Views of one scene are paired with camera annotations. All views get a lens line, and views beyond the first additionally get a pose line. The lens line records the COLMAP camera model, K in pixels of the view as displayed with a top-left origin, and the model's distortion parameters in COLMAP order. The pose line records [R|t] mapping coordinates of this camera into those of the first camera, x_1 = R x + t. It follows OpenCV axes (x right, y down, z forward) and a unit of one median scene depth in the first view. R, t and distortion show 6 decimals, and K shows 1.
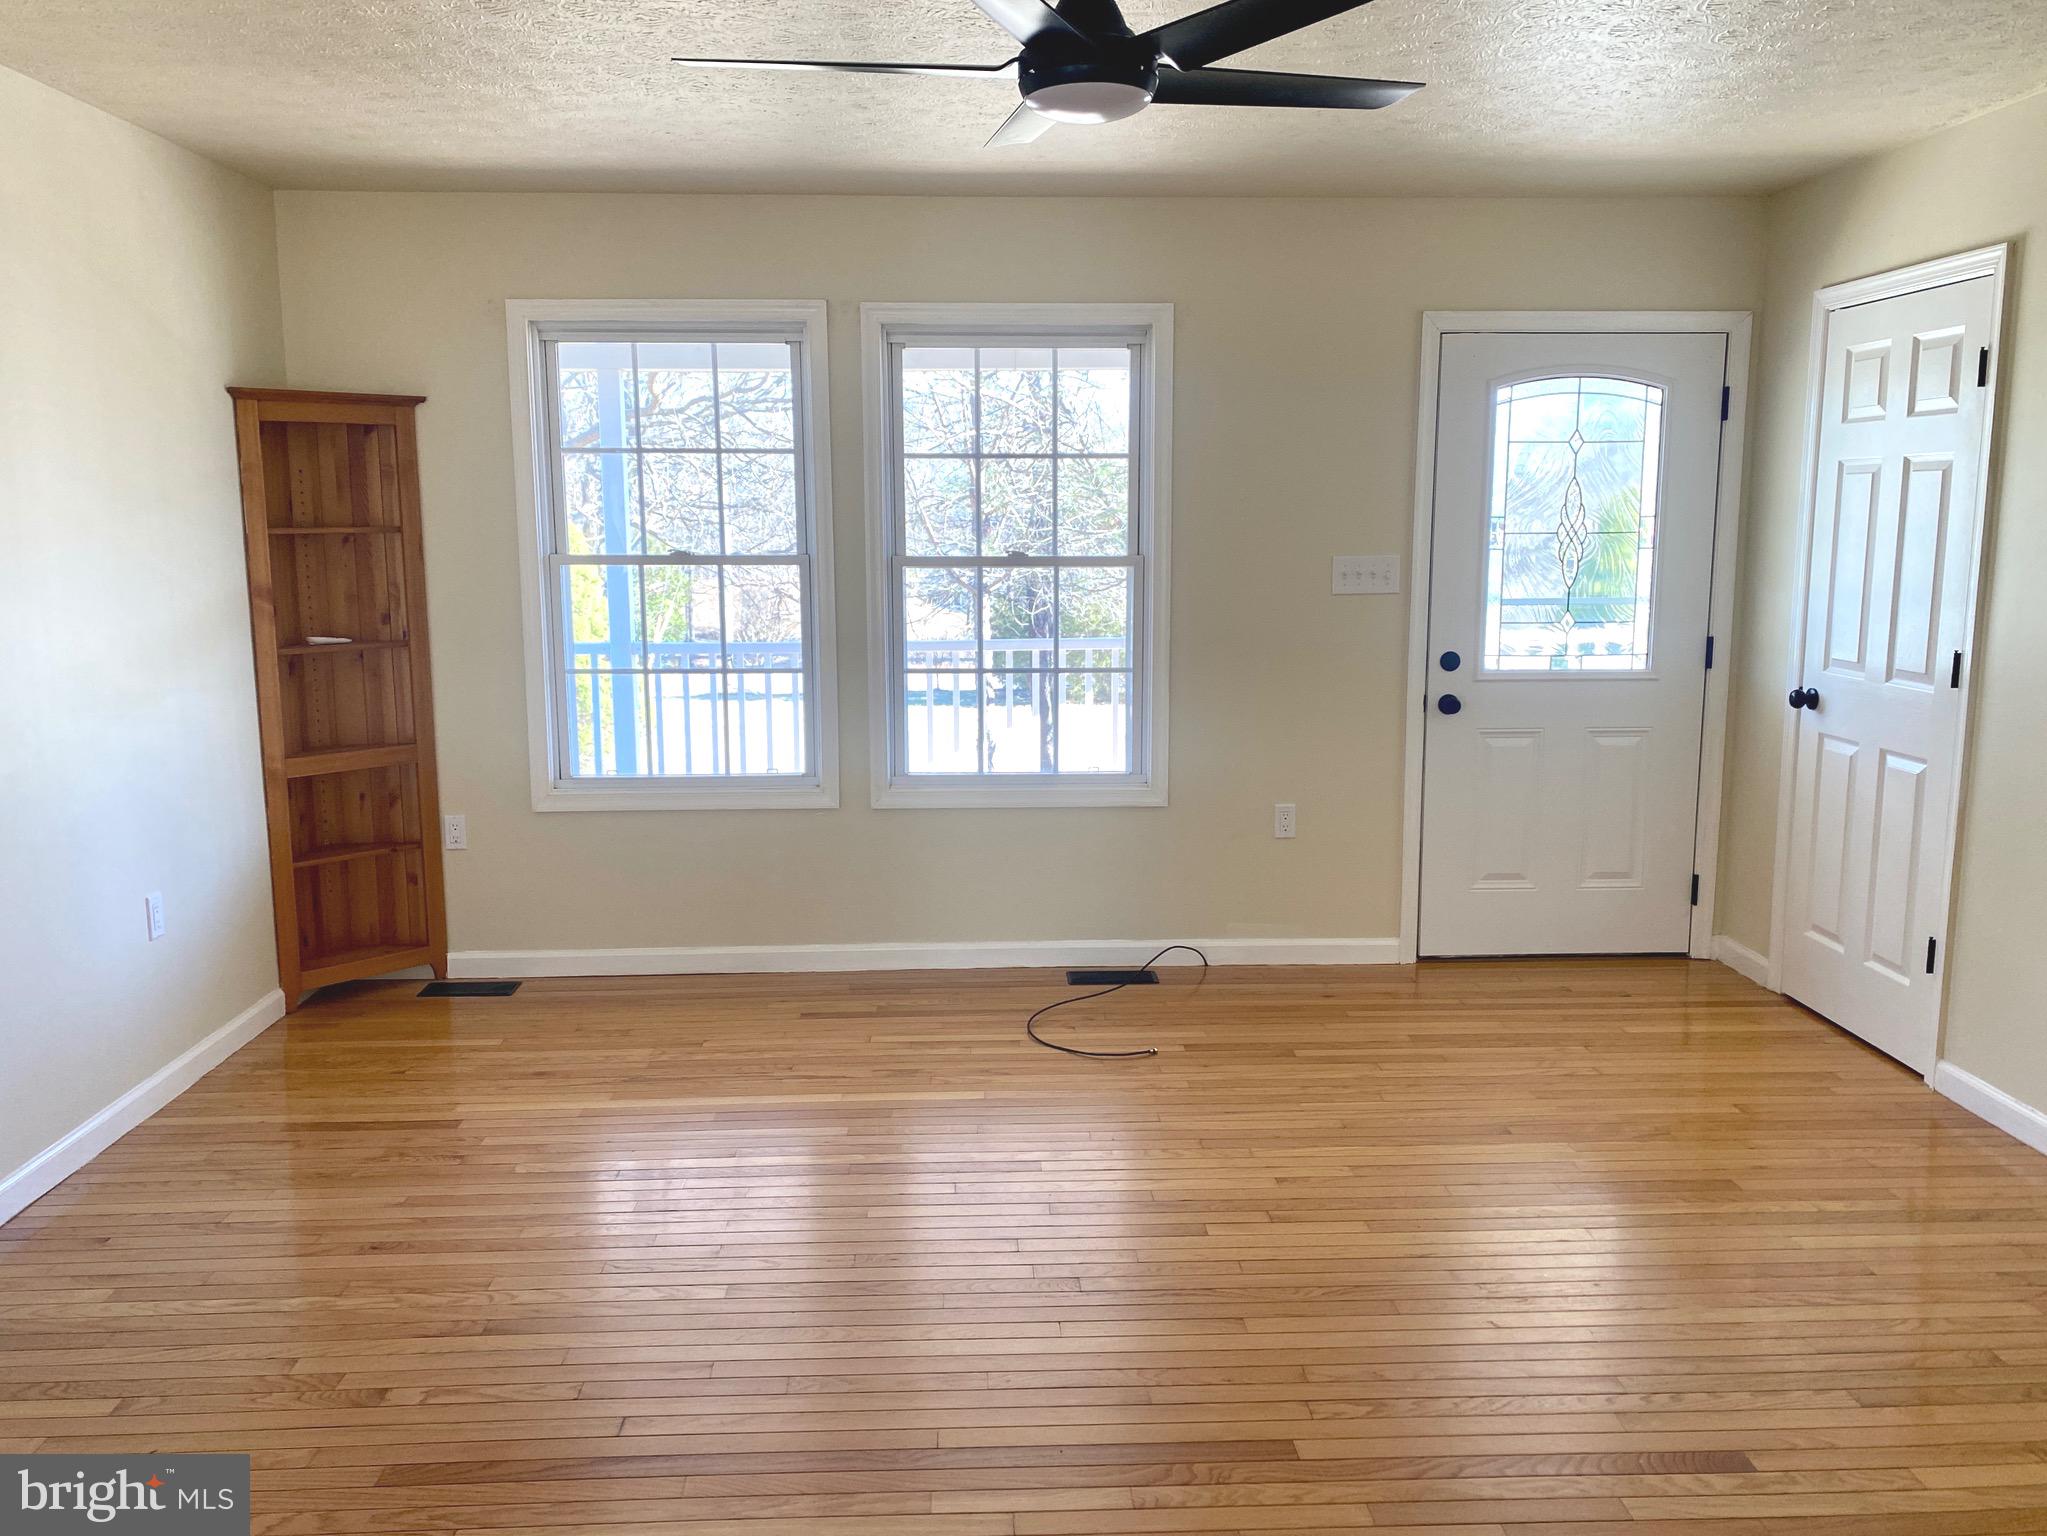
lens RADIAL K [[1628.1, 0, 1025.2], [0, 1628.1, 764.3], [0, 0, 1]] dist [0.011604, -0.007128]
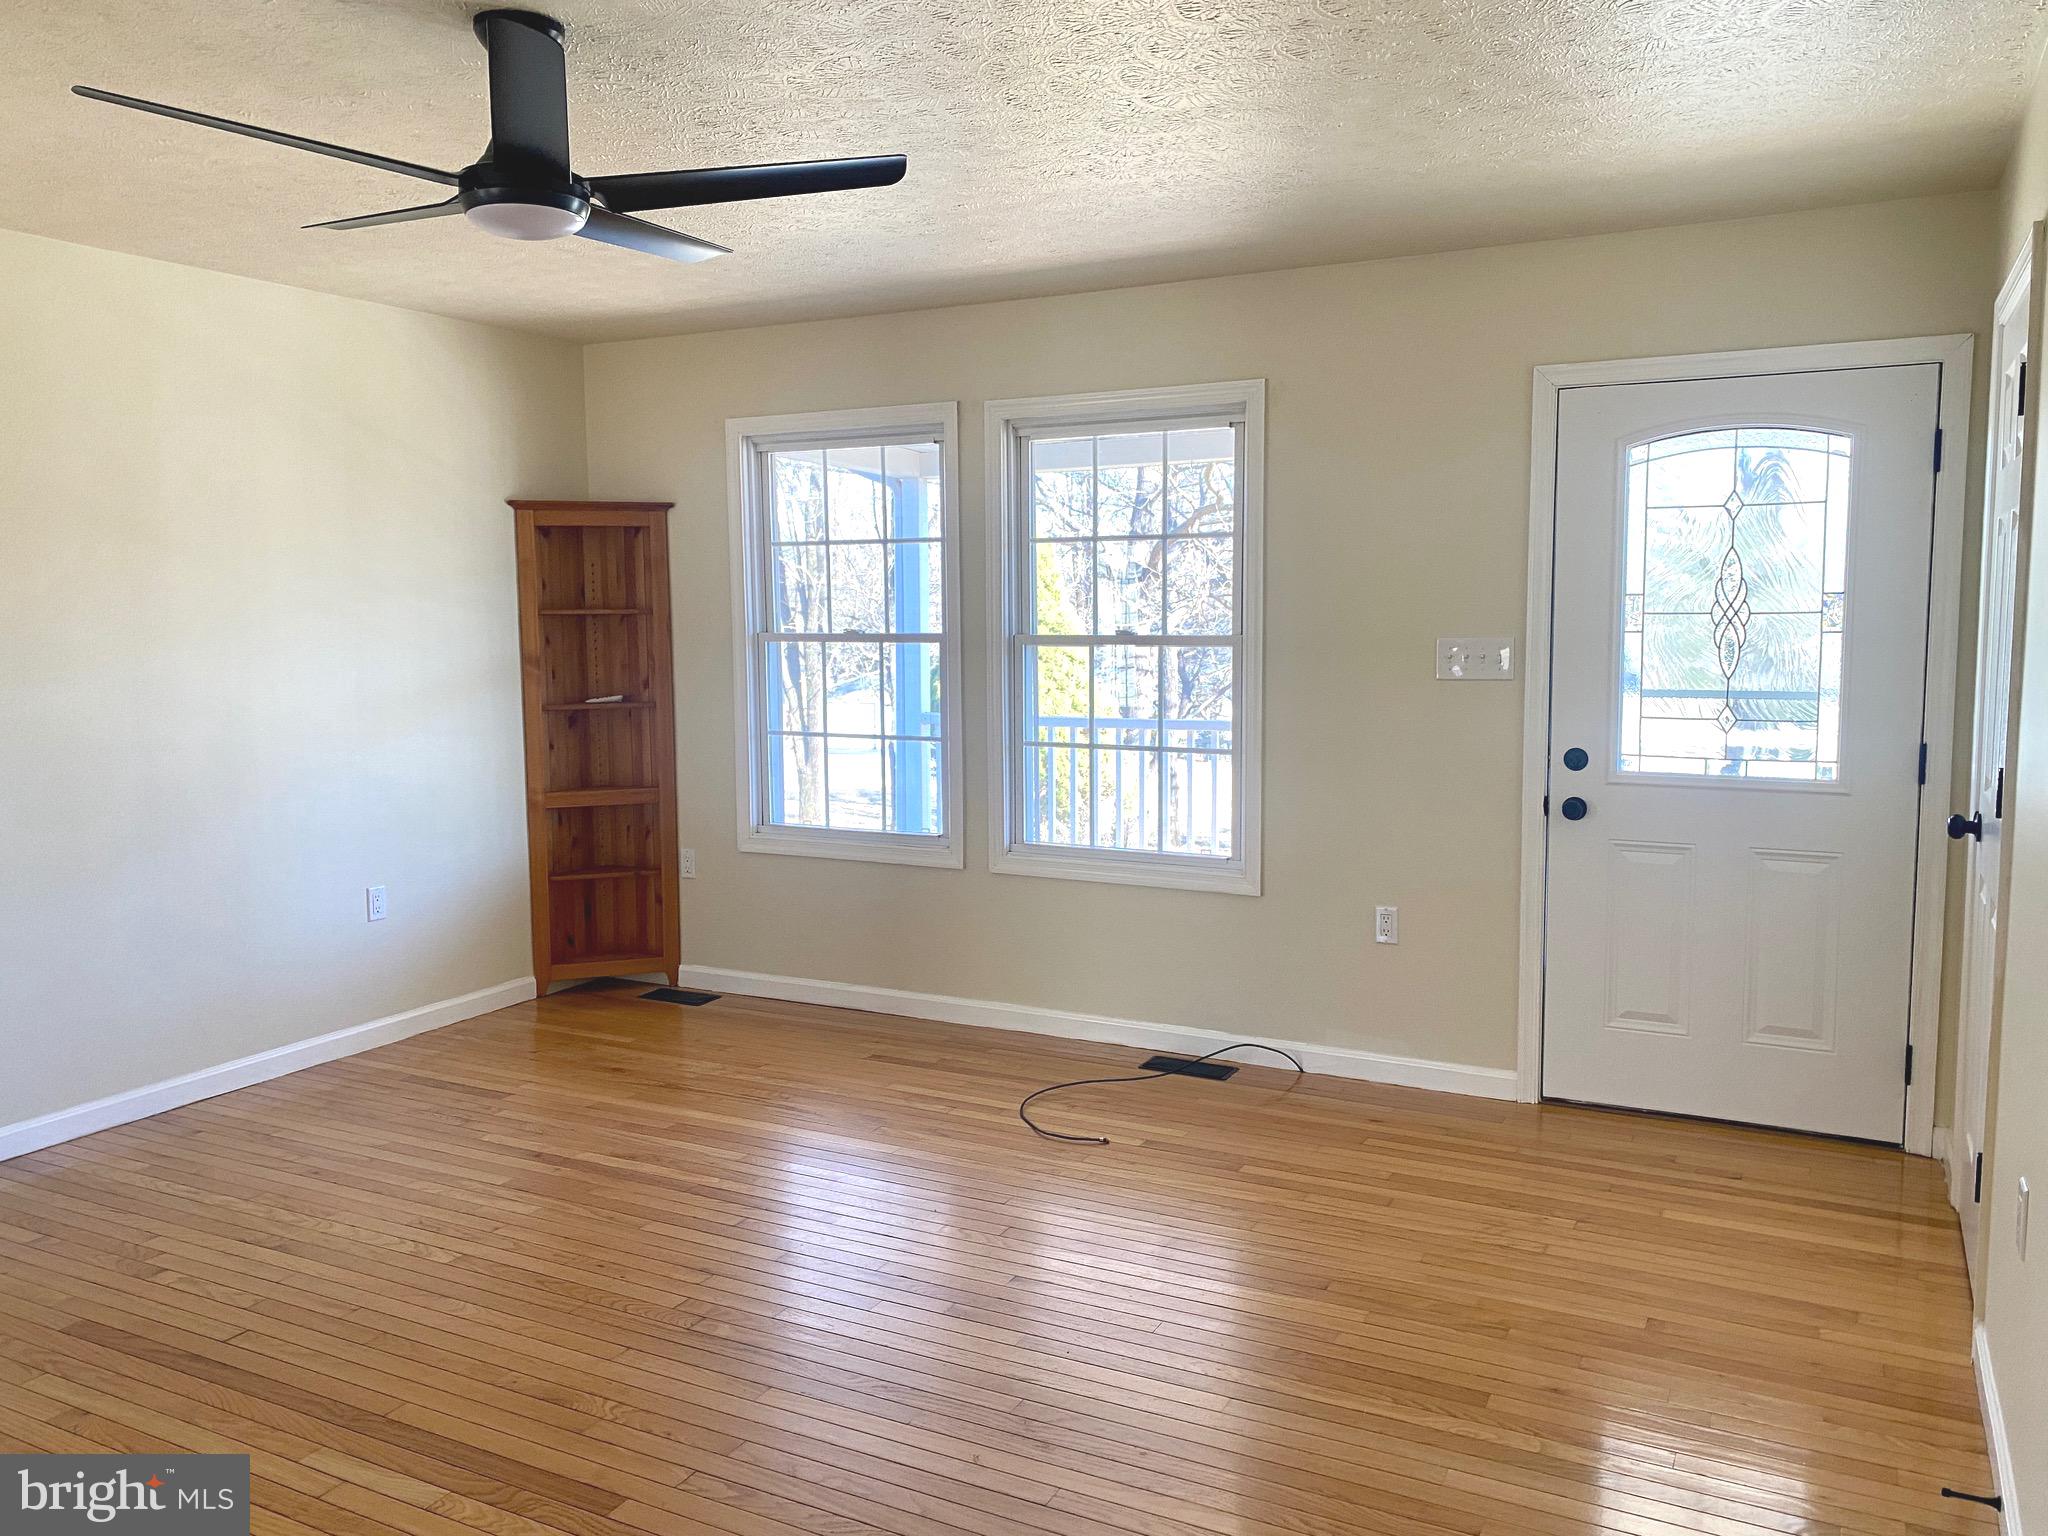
lens RADIAL K [[1548.8, 0, 1025.2], [0, 1548.8, 752.5], [0, 0, 1]] dist [0.002375, -0.006421]
pose [[0.865395, 0.043583, -0.499191, 0.430210], [-0.073295, 0.996505, -0.040062, -0.012315], [0.495701, 0.071258, 0.865565, 0.140417]]
